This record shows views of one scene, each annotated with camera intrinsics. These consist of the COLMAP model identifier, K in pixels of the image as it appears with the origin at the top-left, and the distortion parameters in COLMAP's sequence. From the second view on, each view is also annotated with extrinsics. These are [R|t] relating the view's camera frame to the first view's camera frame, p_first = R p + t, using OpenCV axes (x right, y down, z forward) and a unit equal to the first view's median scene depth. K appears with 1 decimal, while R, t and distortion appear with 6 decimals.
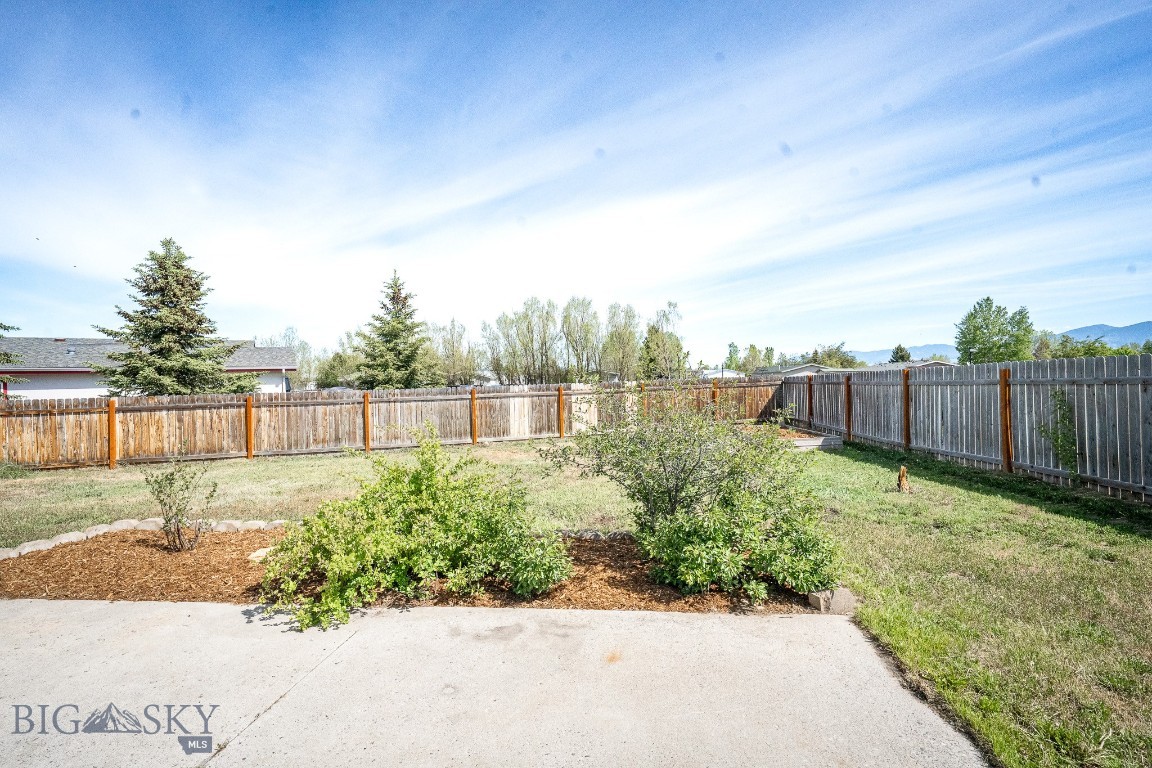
lens RADIAL K [[535.3, 0, 576.0], [0, 535.3, 384.0], [0, 0, 1]] dist [0.002246, 0.000227]
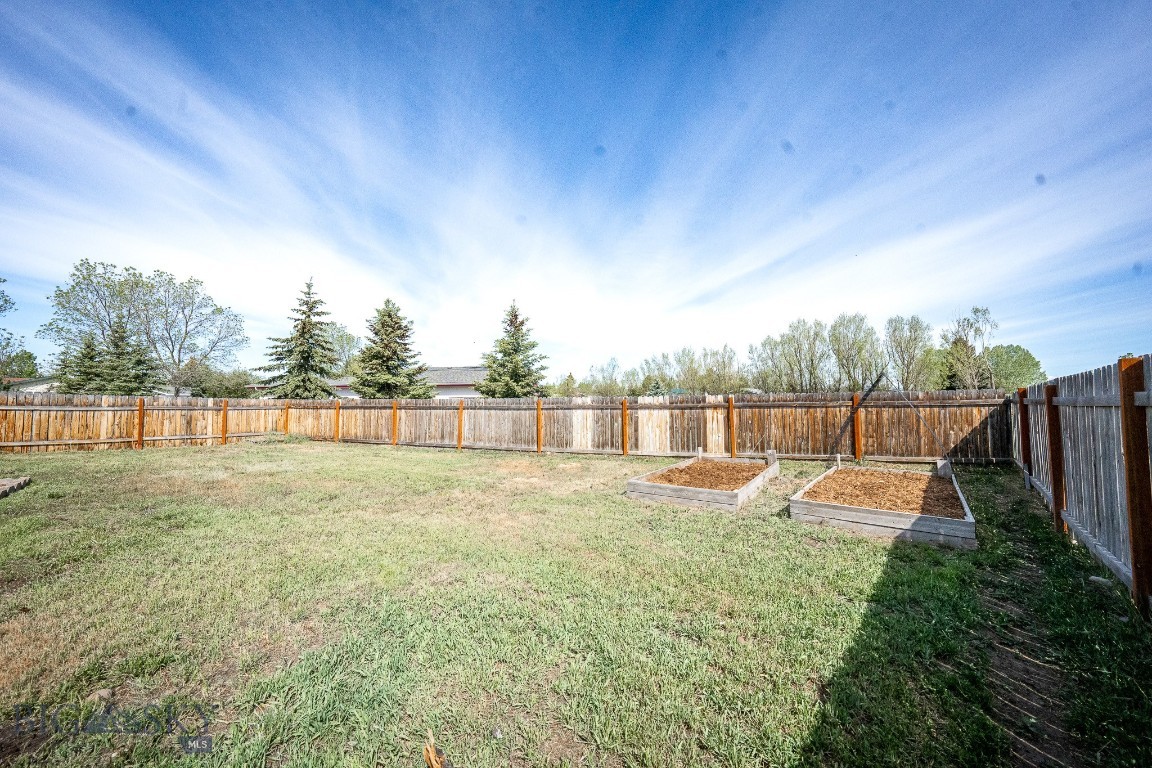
lens RADIAL K [[397.5, 0, 576.0], [0, 397.5, 384.0], [0, 0, 1]] dist [-0.016571, 0.000223]
pose [[0.762964, -0.005343, -0.646419, 0.352155], [-0.018952, 0.999351, -0.030629, 0.000453], [0.646163, 0.035620, 0.762368, 0.425234]]
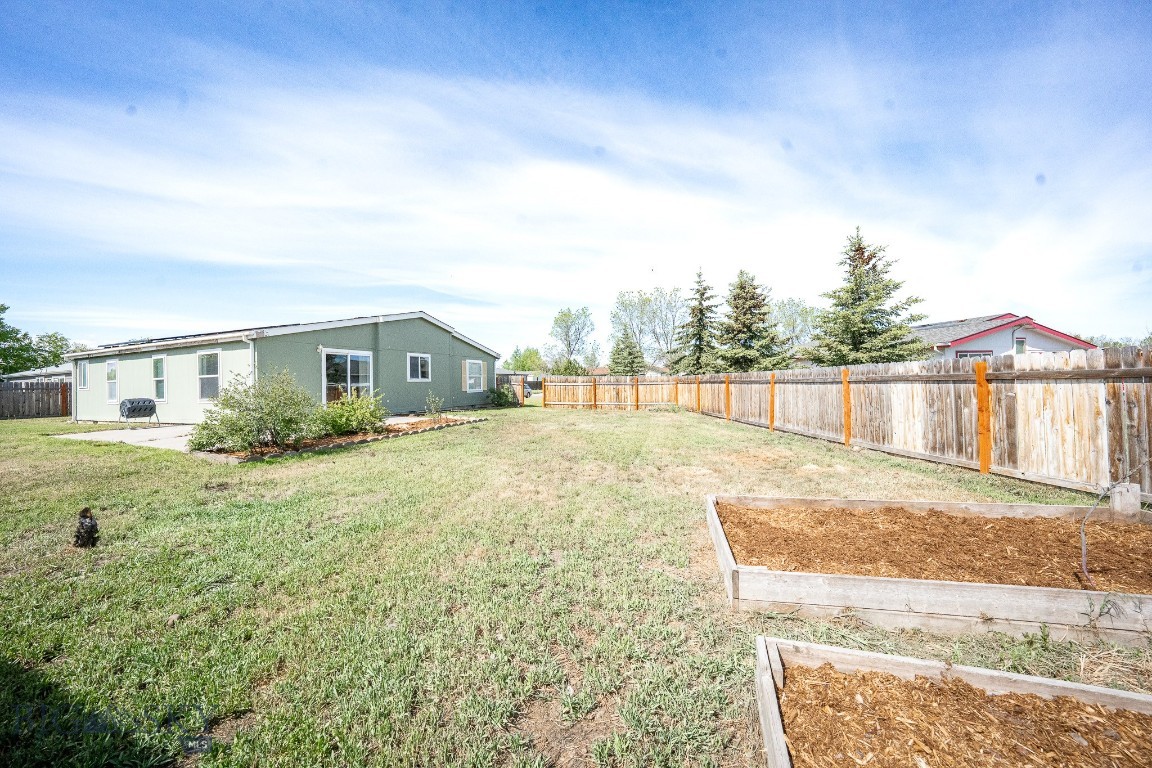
lens RADIAL K [[397.5, 0, 576.0], [0, 397.5, 384.0], [0, 0, 1]] dist [-0.016571, 0.000223]
pose [[-0.289192, 0.035902, -0.956598, 0.401141], [0.028235, 0.999182, 0.028964, 0.003232], [0.956855, -0.018633, -0.289969, 0.765344]]
